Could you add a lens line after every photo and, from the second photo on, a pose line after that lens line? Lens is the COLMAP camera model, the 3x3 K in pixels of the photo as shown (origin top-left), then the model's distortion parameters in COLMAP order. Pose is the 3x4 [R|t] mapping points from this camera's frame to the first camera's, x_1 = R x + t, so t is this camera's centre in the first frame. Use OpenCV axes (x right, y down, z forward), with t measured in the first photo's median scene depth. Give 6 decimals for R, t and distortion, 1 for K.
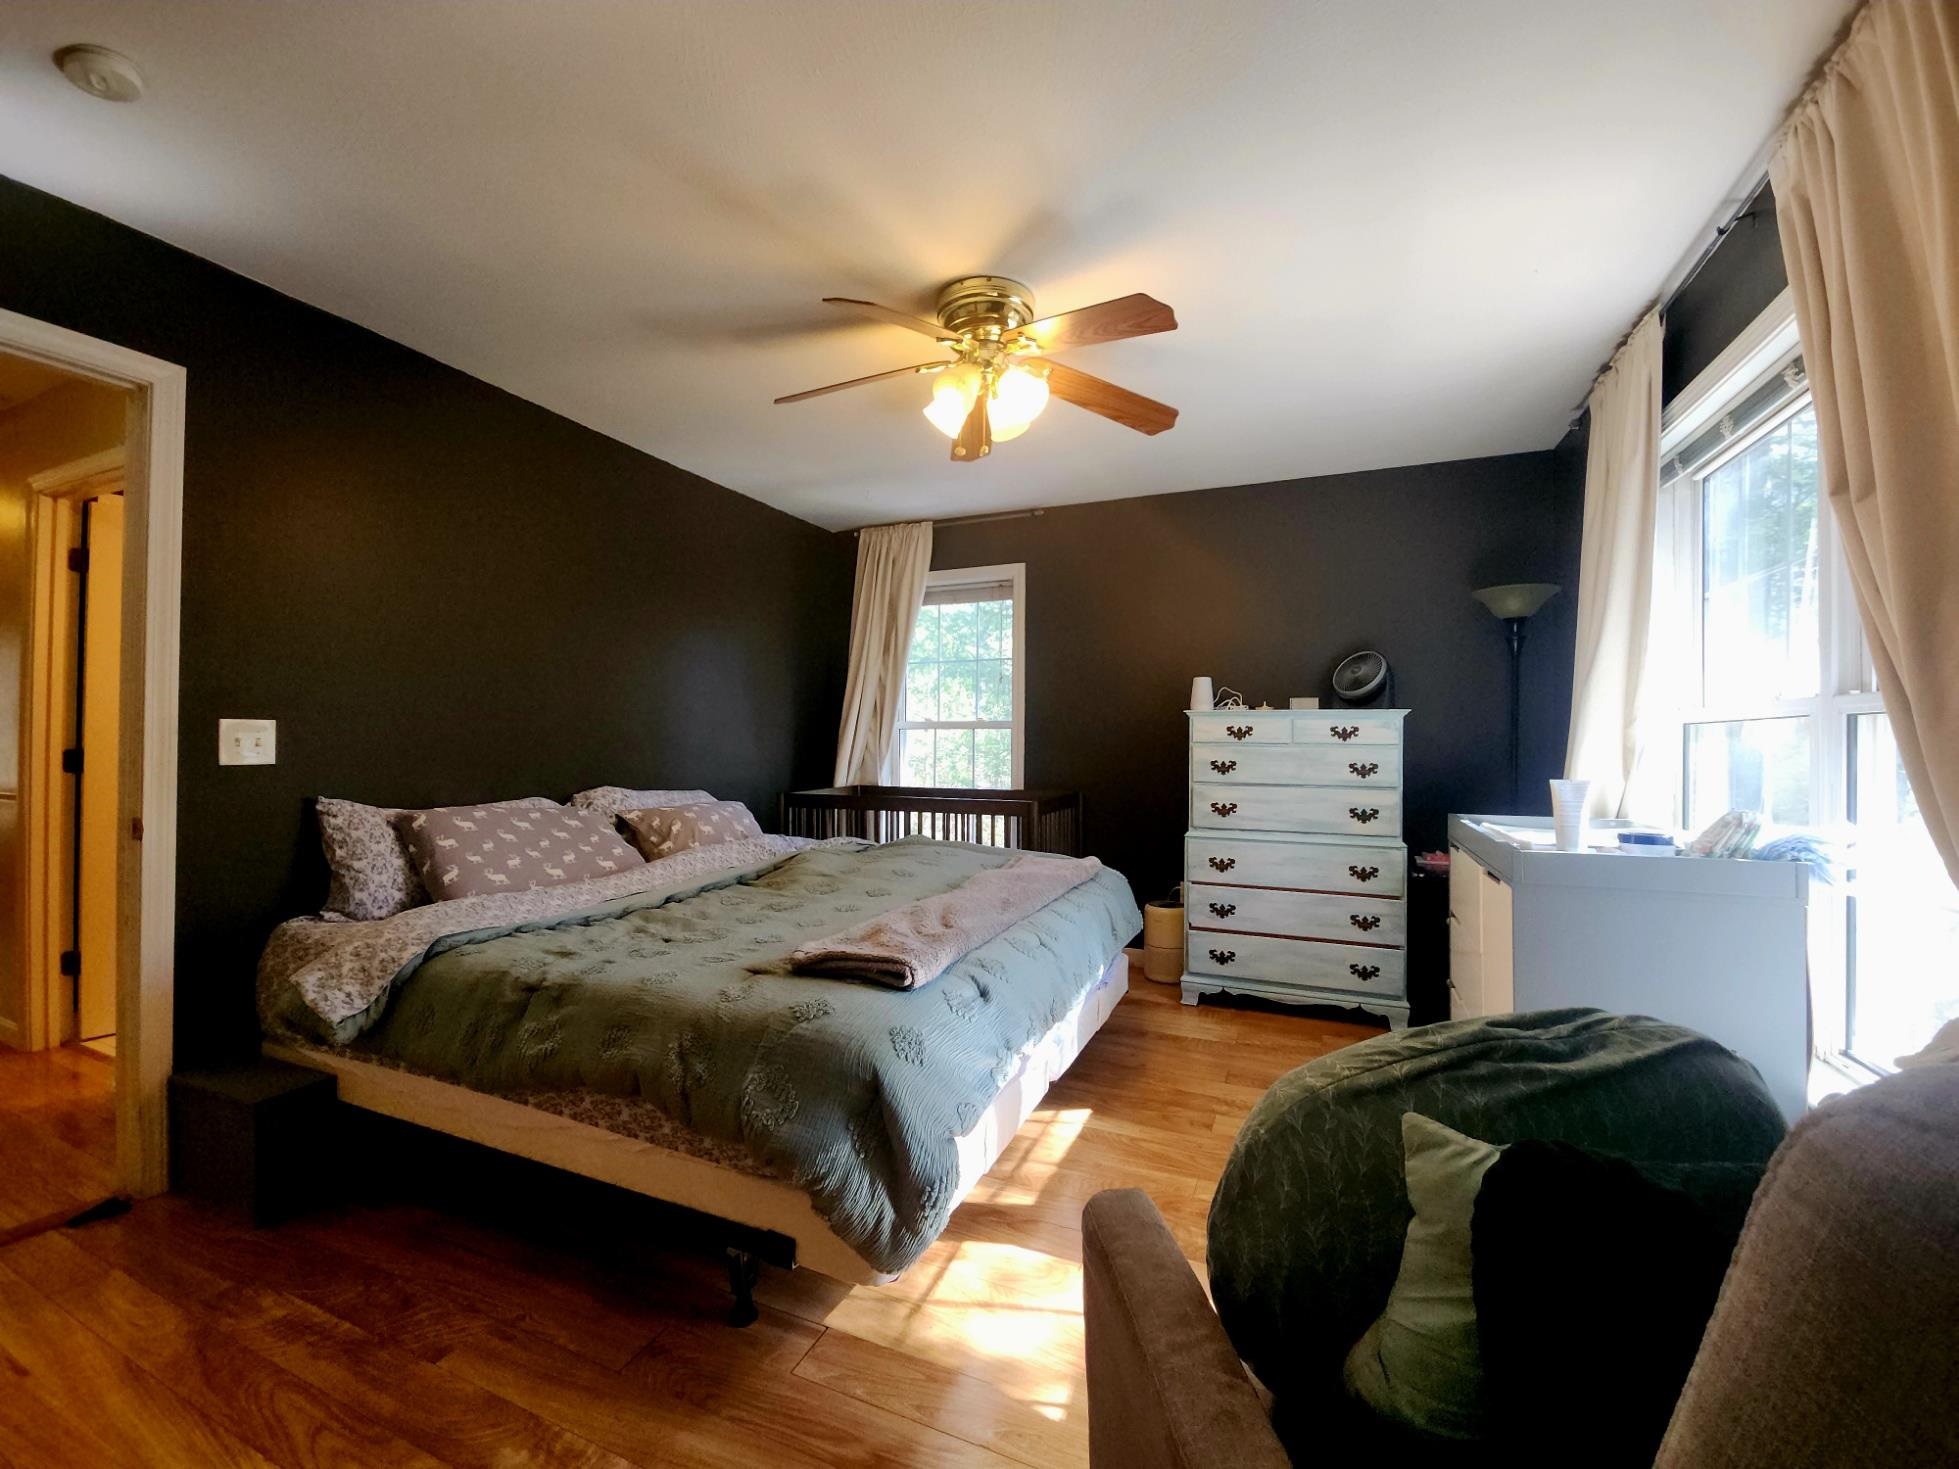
lens RADIAL K [[805.6, 0, 973.6], [0, 805.6, 734.3], [0, 0, 1]] dist [0.006291, -0.001906]
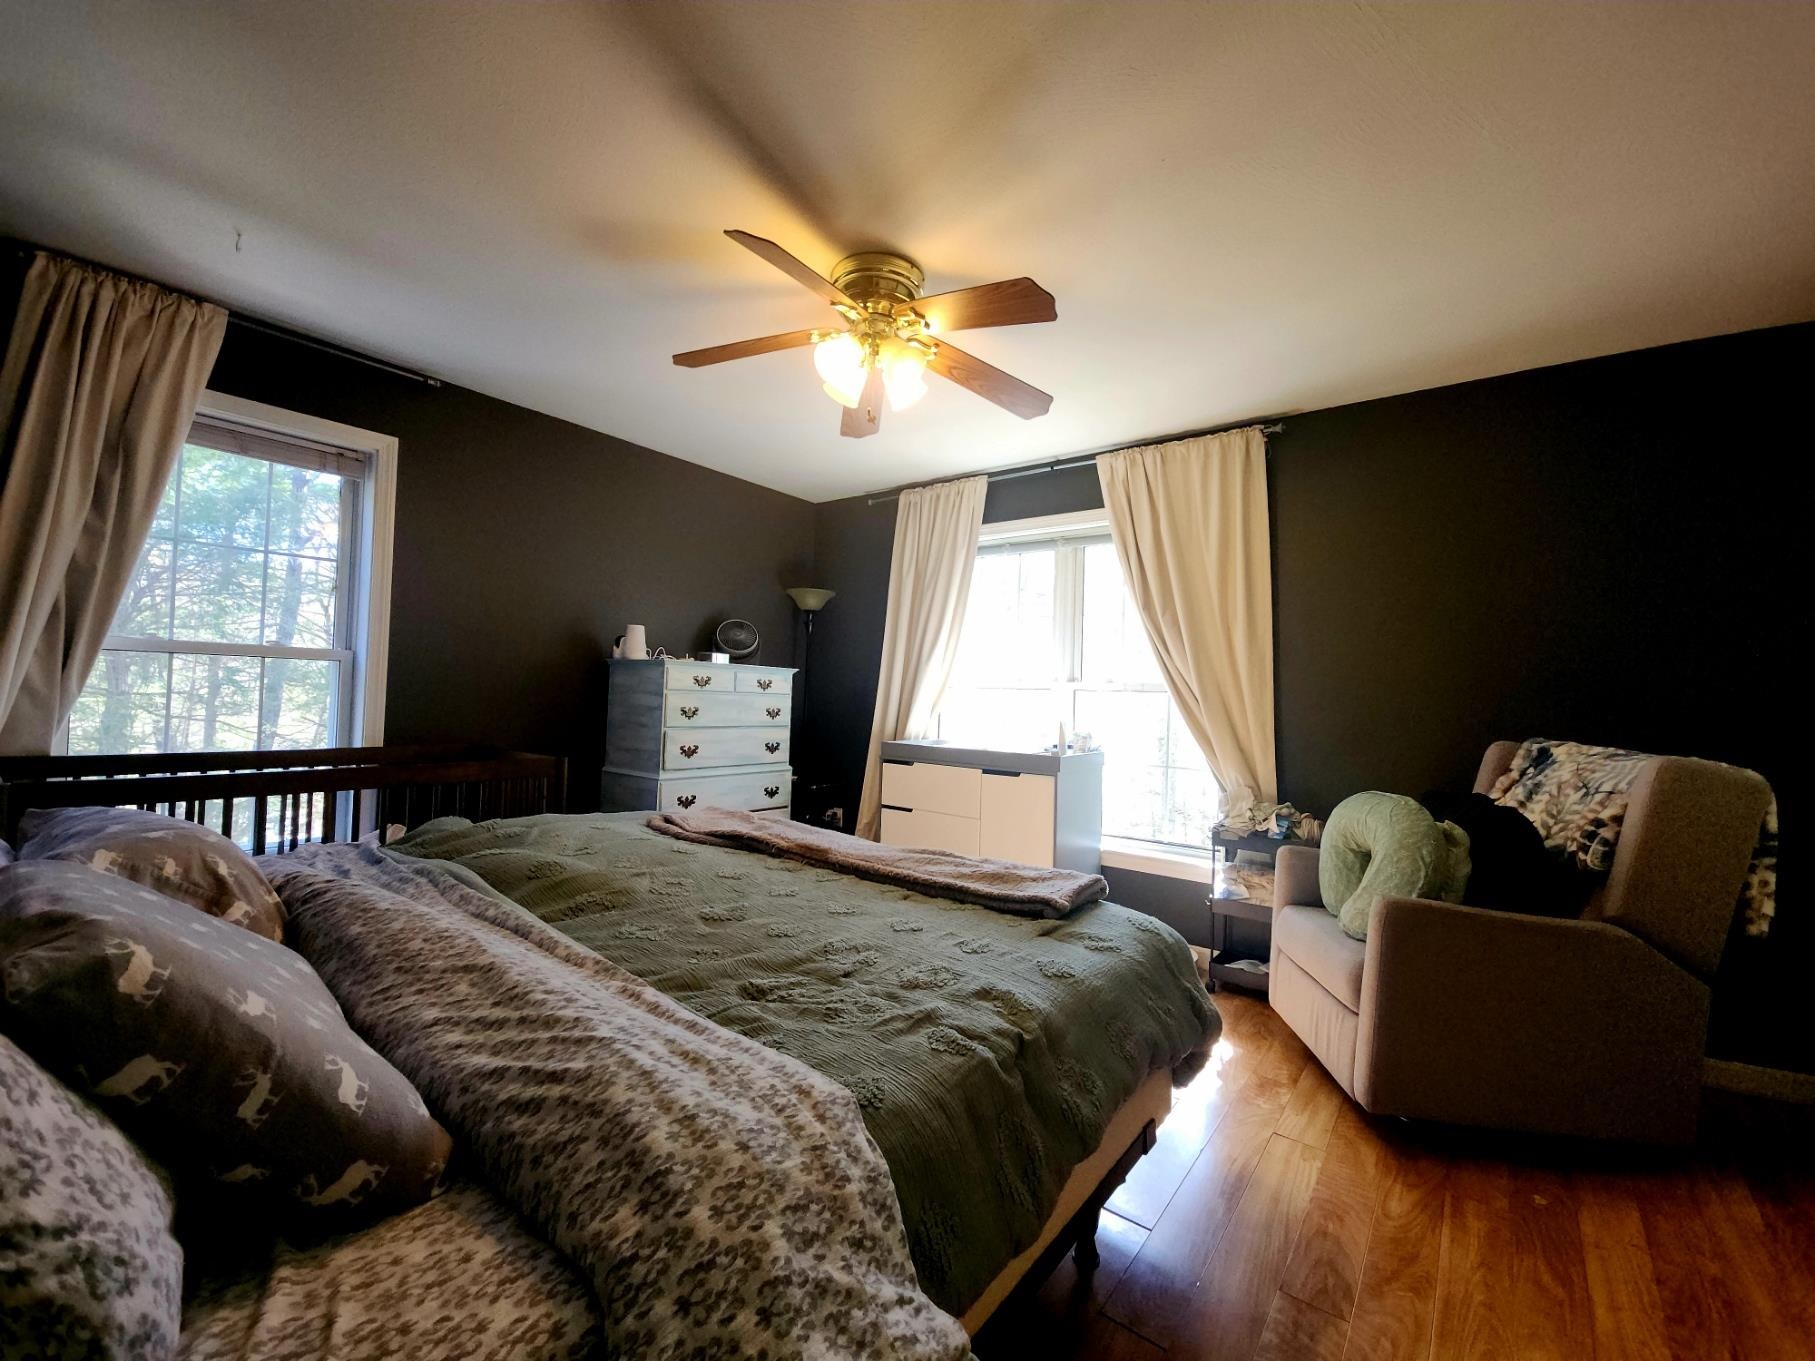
lens RADIAL K [[746.4, 0, 900.1], [0, 746.4, 682.2], [0, 0, 1]] dist [0.006291, -0.001906]
pose [[0.238362, 0.021961, 0.970928, -0.610354], [-0.037564, 0.999205, -0.013379, 0.001795], [-0.970450, -0.033282, 0.238997, 0.481321]]
